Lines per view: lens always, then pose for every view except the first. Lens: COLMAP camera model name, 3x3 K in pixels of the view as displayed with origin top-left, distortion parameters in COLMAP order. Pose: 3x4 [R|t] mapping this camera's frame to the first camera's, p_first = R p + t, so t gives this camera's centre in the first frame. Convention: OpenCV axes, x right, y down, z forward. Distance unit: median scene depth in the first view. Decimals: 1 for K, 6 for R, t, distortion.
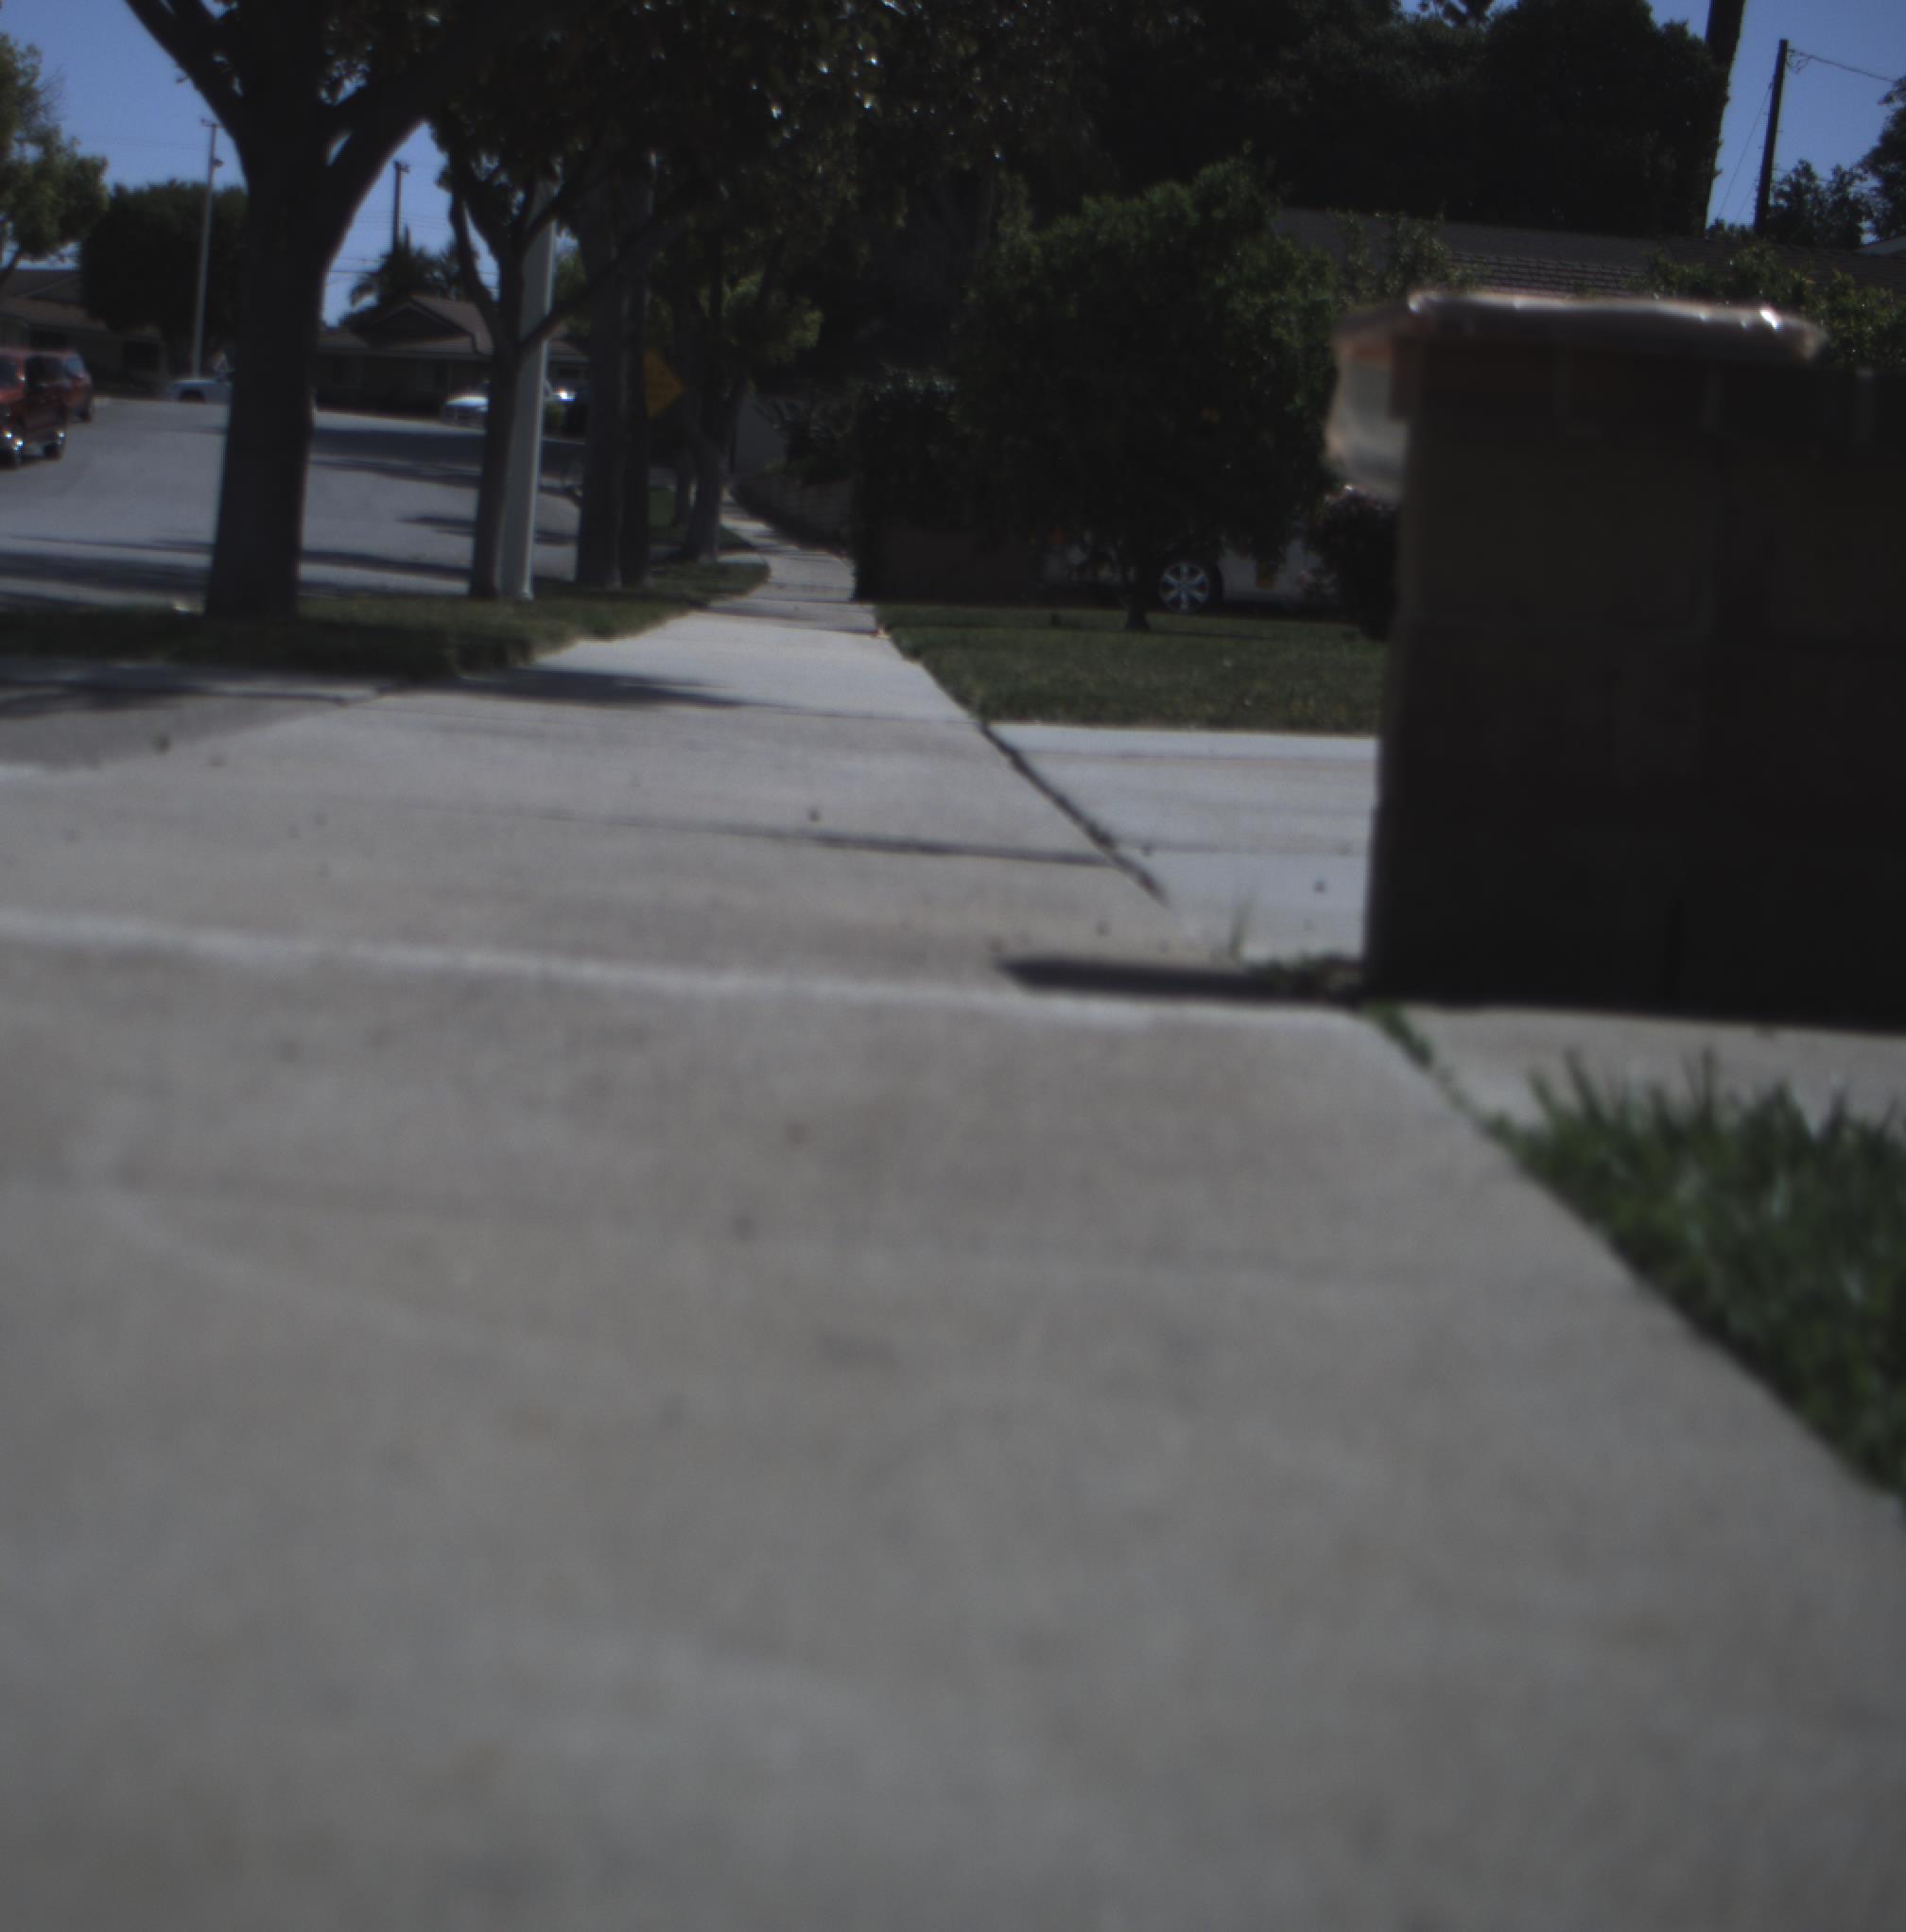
lens RADIAL K [[4336.3, 0, 734.3], [0, 4336.3, 961.9], [0, 0, 1]] dist [-0.178016, 0.897142]
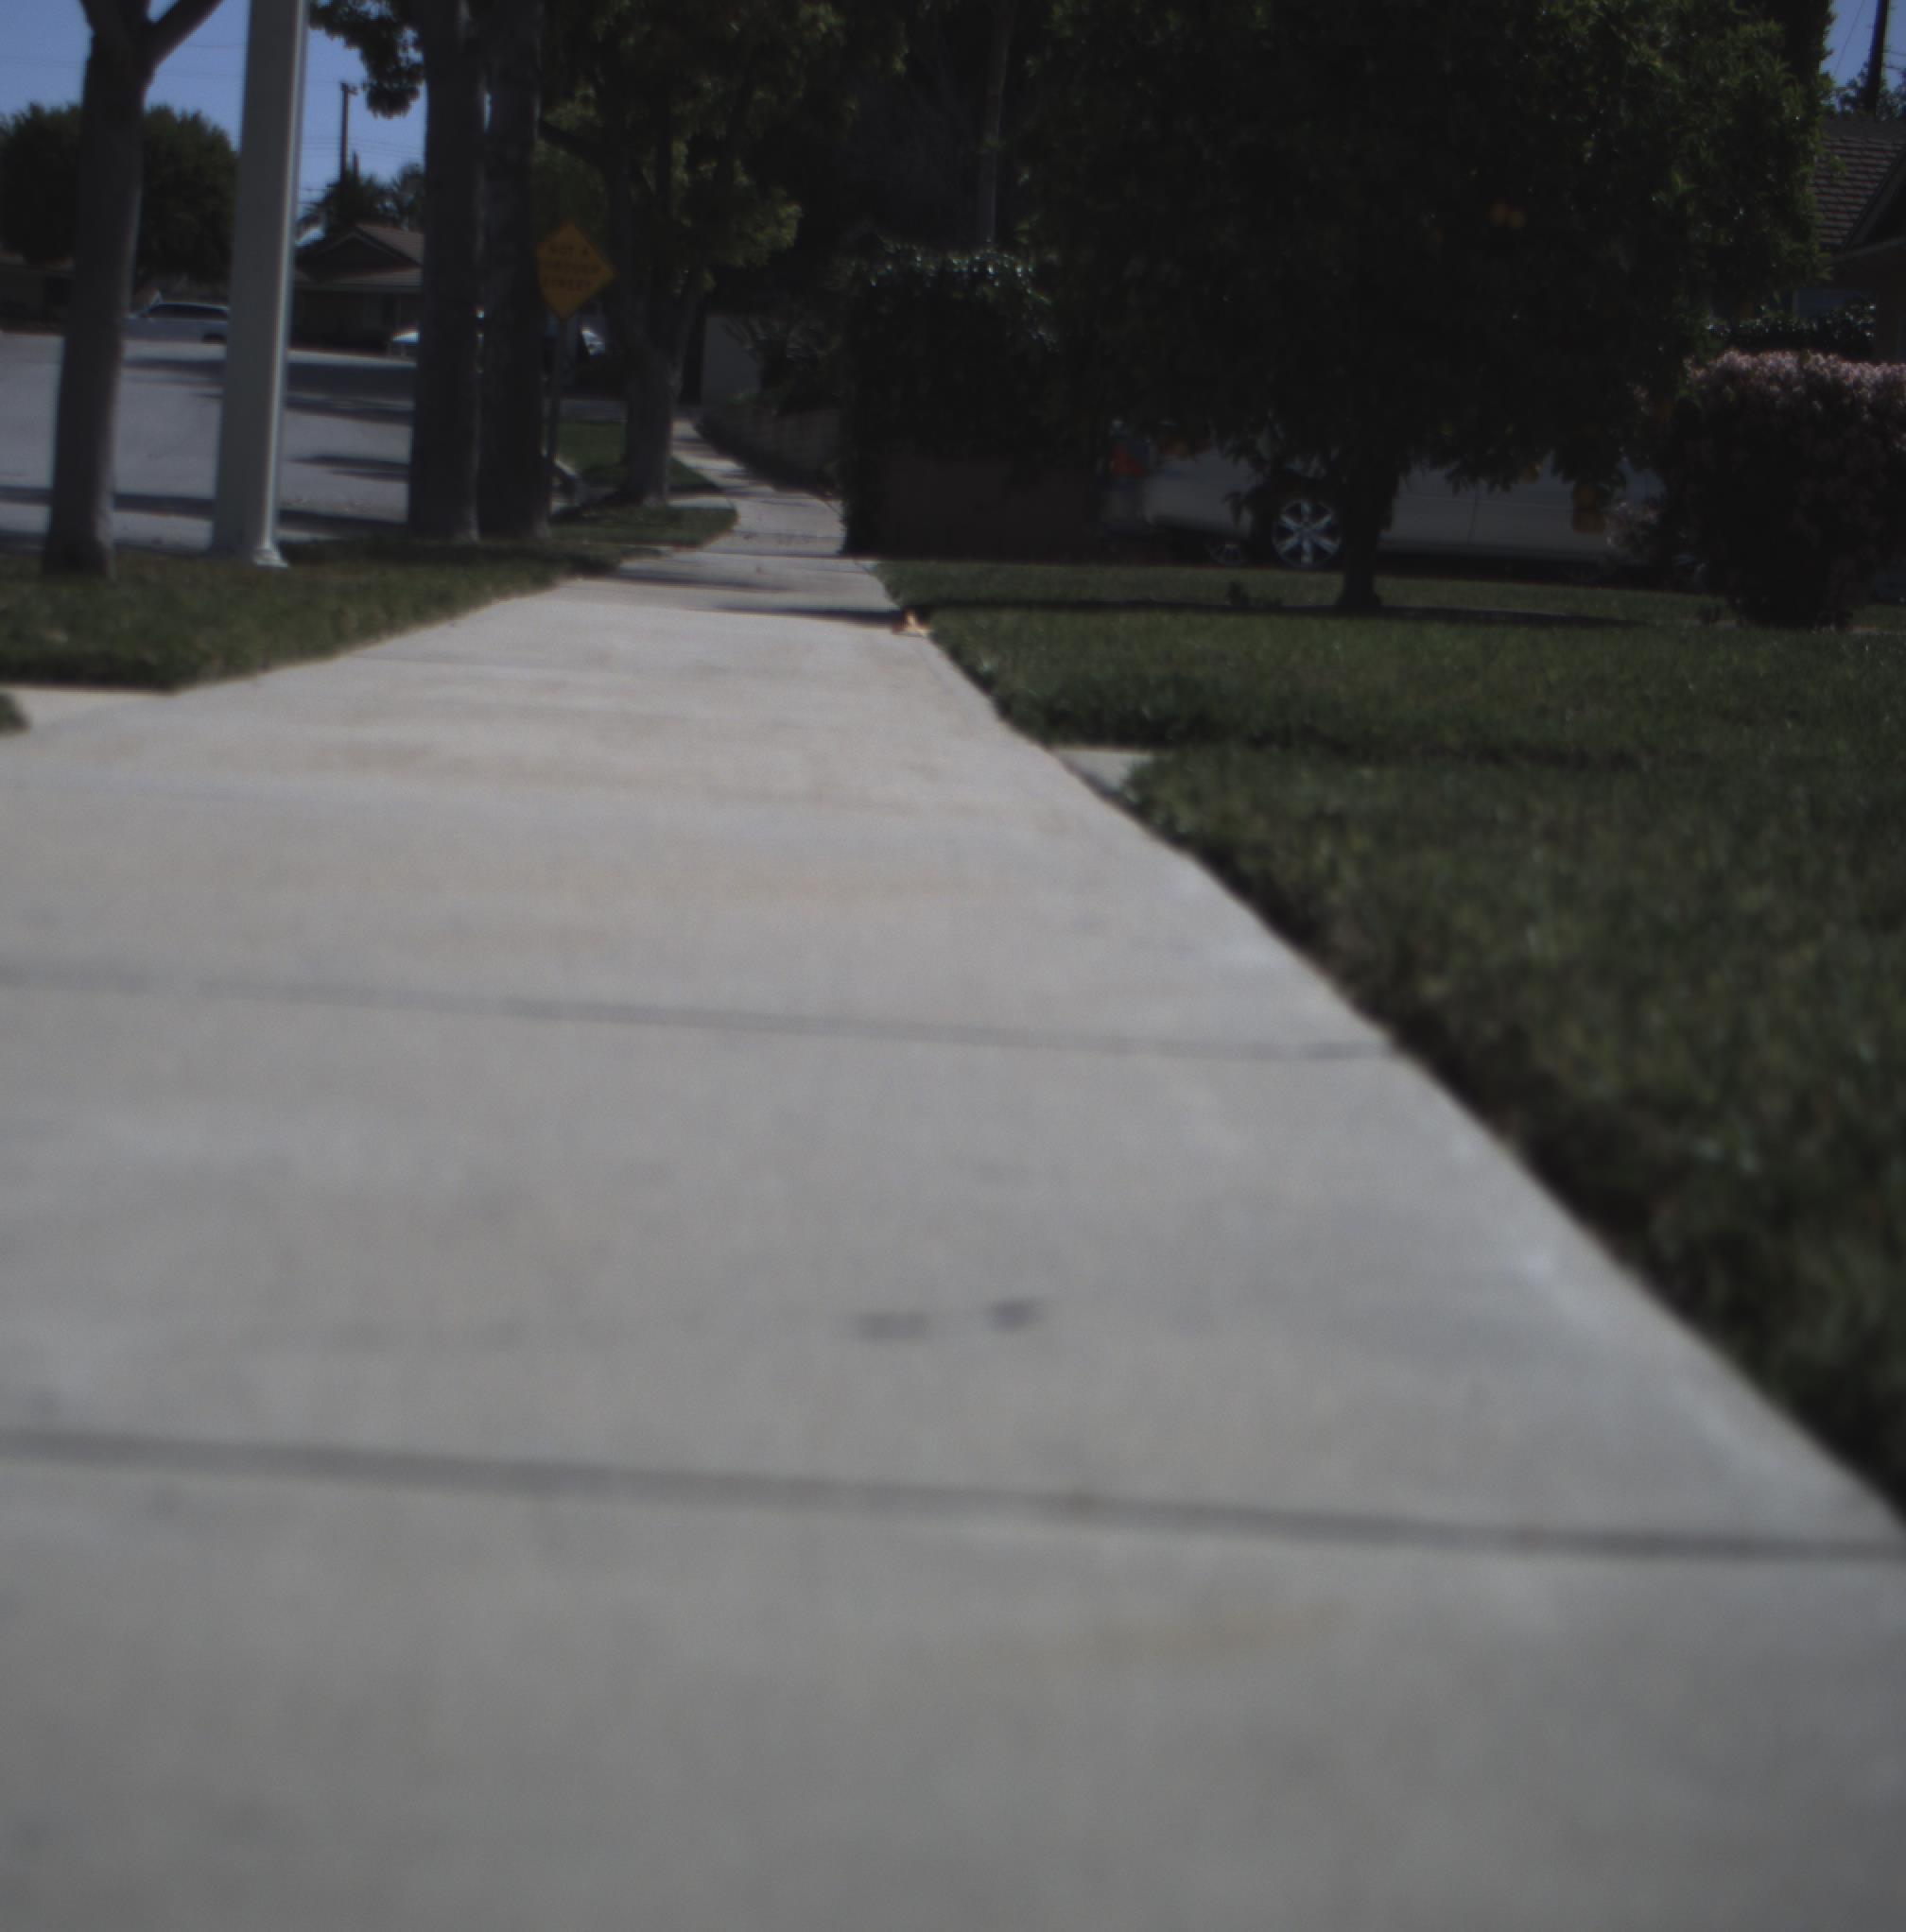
lens RADIAL K [[4336.3, 0, 734.3], [0, 4336.3, 961.9], [0, 0, 1]] dist [-0.178016, 0.897142]
pose [[0.999962, -0.008188, 0.003051, 0.004051], [0.008153, 0.999902, 0.011358, -0.015352], [-0.003143, -0.011333, 0.999931, 0.177935]]
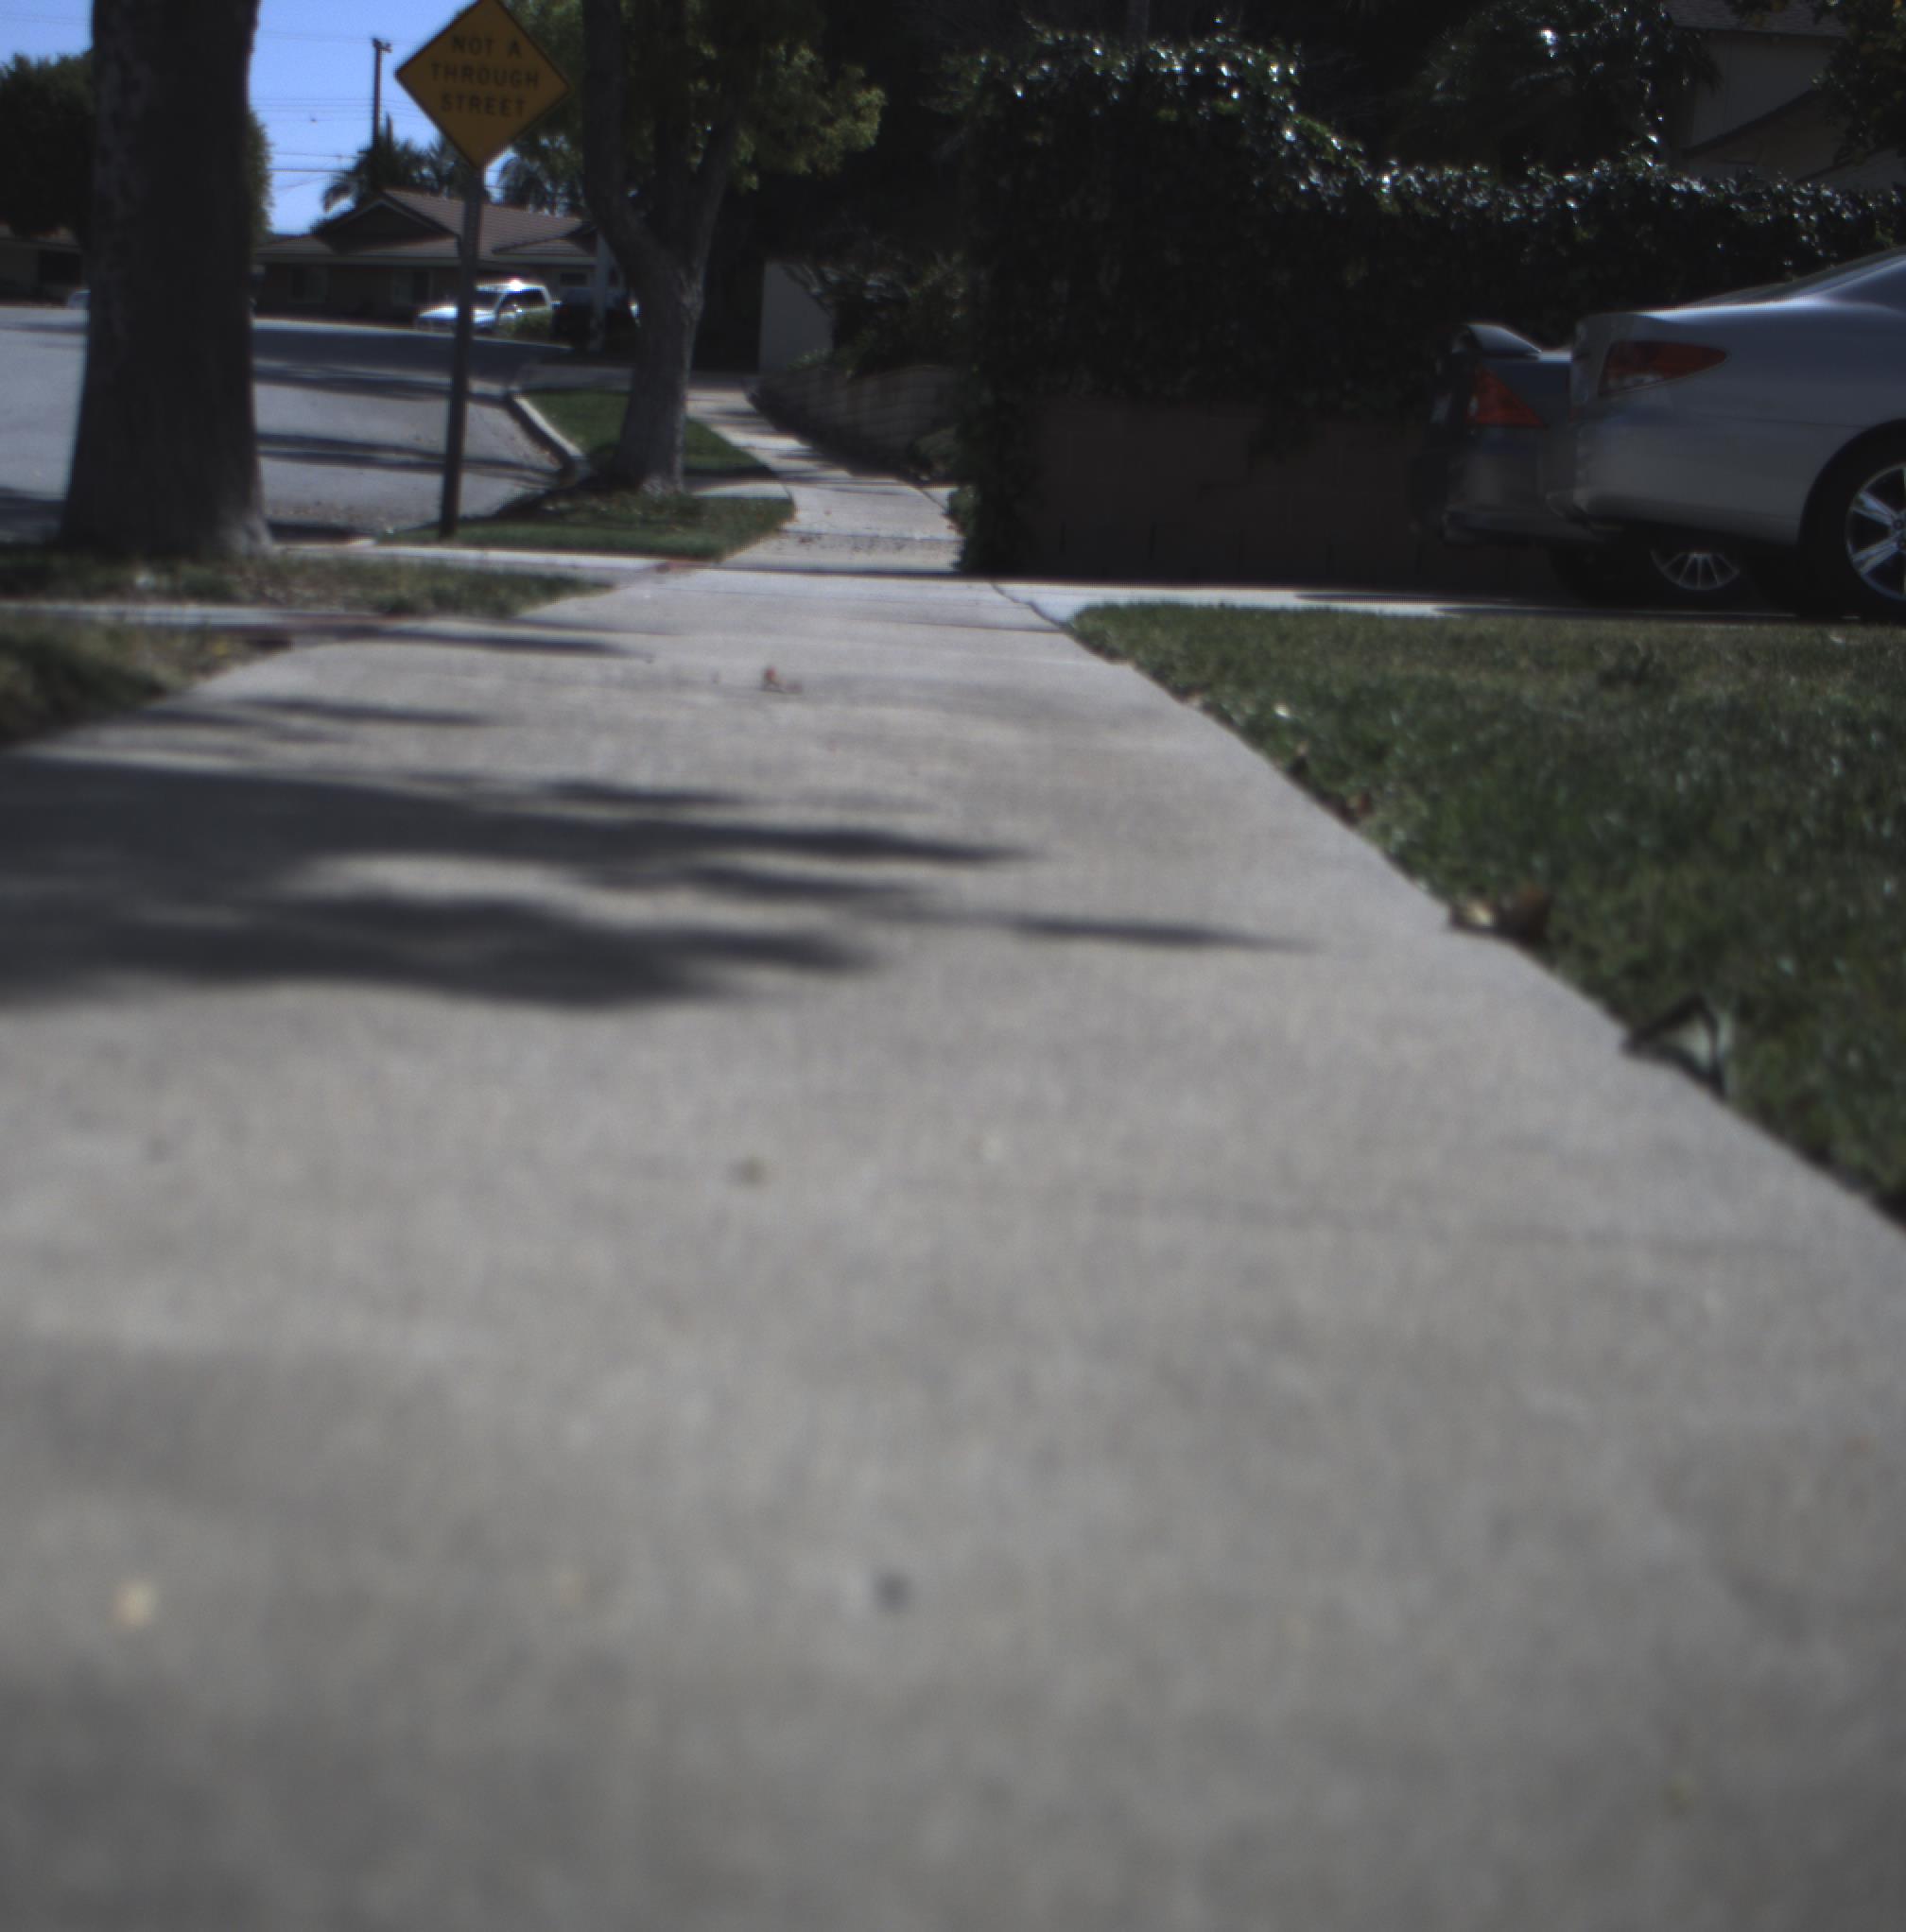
lens RADIAL K [[4336.3, 0, 734.3], [0, 4336.3, 961.9], [0, 0, 1]] dist [-0.178016, 0.897142]
pose [[0.999808, -0.011890, -0.015567, 0.007522], [0.012069, 0.999861, 0.011477, -0.035357], [0.015428, -0.011663, 0.999813, 0.403340]]
